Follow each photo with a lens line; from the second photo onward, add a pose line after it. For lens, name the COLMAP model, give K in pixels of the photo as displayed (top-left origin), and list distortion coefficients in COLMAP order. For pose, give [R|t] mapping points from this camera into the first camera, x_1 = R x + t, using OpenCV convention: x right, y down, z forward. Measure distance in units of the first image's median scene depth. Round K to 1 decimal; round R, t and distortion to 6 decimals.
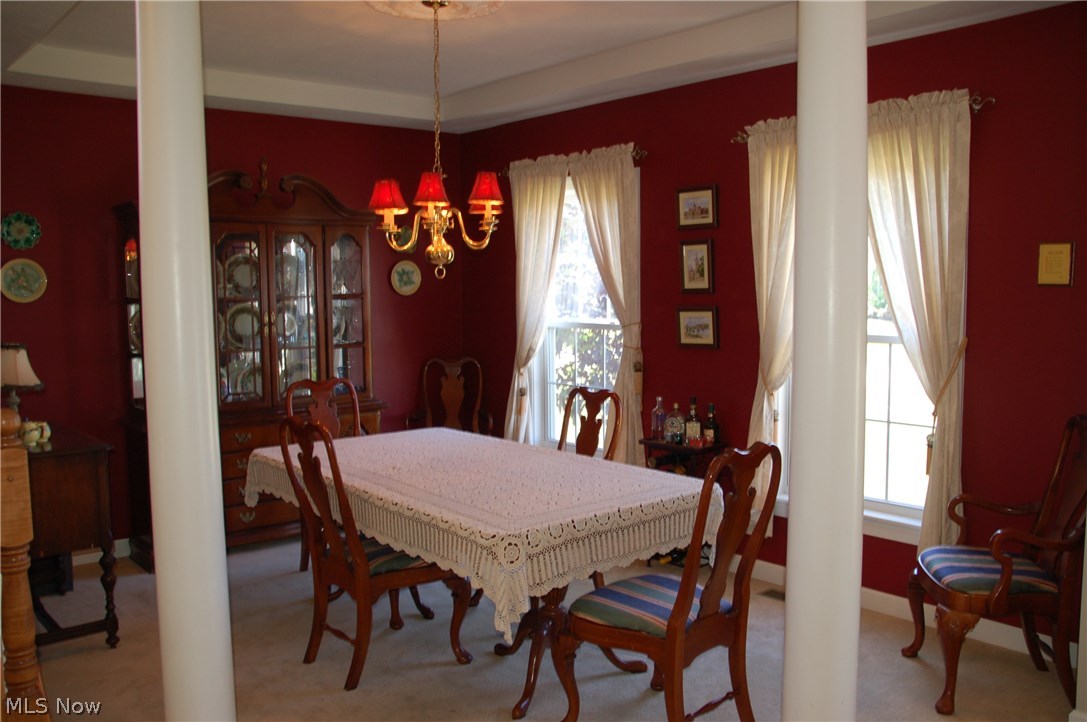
lens RADIAL K [[970.9, 0, 543.5], [0, 970.9, 361.0], [0, 0, 1]] dist [-0.008494, -0.000915]
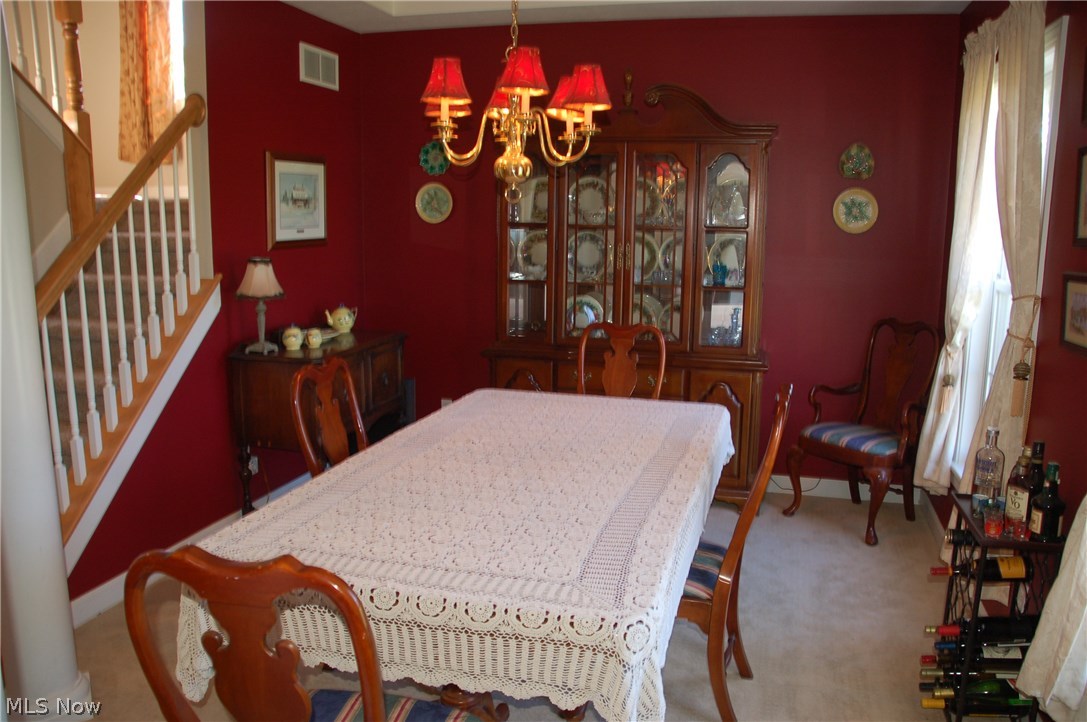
lens RADIAL K [[863.7, 0, 552.7], [0, 863.7, 365.9], [0, 0, 1]] dist [-0.177339, 0.146067]
pose [[0.593024, 0.161728, -0.788776, 0.310806], [-0.085333, 0.986727, 0.138159, -0.040825], [0.800651, -0.014623, 0.598953, 0.459204]]
